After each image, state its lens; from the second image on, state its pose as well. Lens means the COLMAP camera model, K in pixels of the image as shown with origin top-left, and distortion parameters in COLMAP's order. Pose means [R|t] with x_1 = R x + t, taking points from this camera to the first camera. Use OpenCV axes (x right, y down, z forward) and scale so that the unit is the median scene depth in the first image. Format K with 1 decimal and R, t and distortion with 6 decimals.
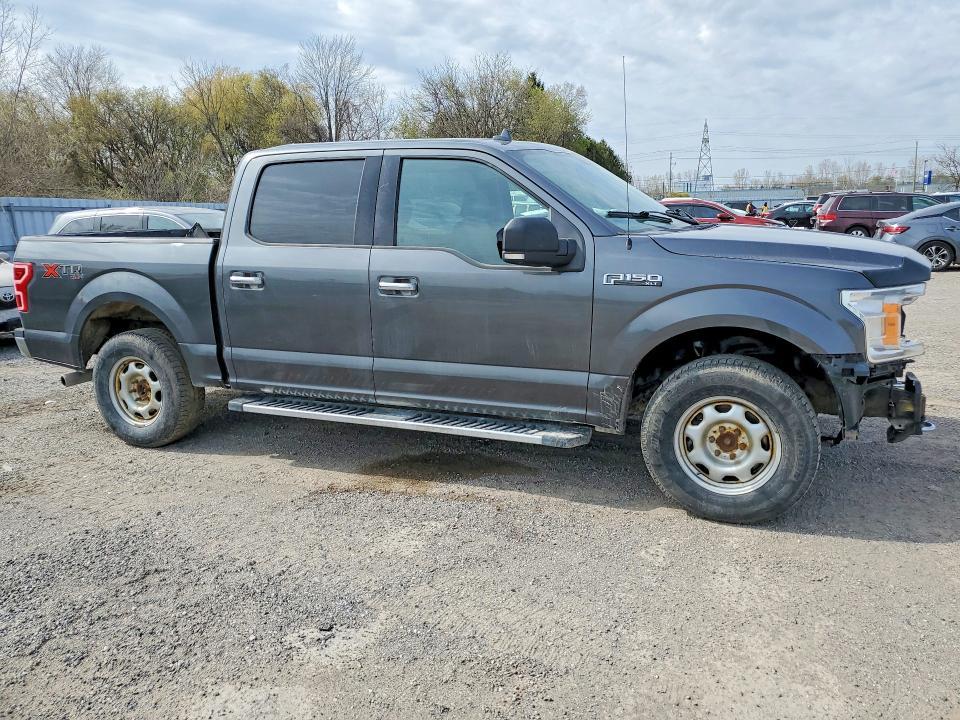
lens RADIAL K [[721.8, 0, 458.2], [0, 721.8, 336.6], [0, 0, 1]] dist [0.011192, 0.012940]
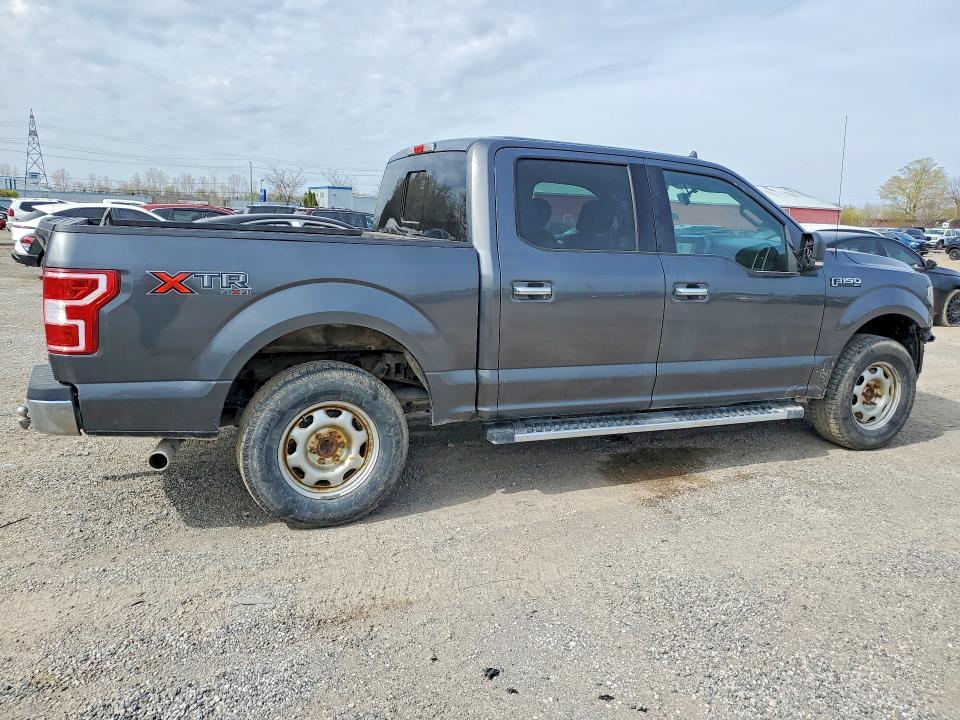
lens RADIAL K [[763.8, 0, 476.3], [0, 763.8, 351.7], [0, 0, 1]] dist [0.009240, 0.008796]
pose [[0.670544, -0.075772, 0.737990, -0.894735], [0.076563, 0.996527, 0.032751, -0.034537], [-0.737908, 0.034541, 0.674017, 0.379405]]
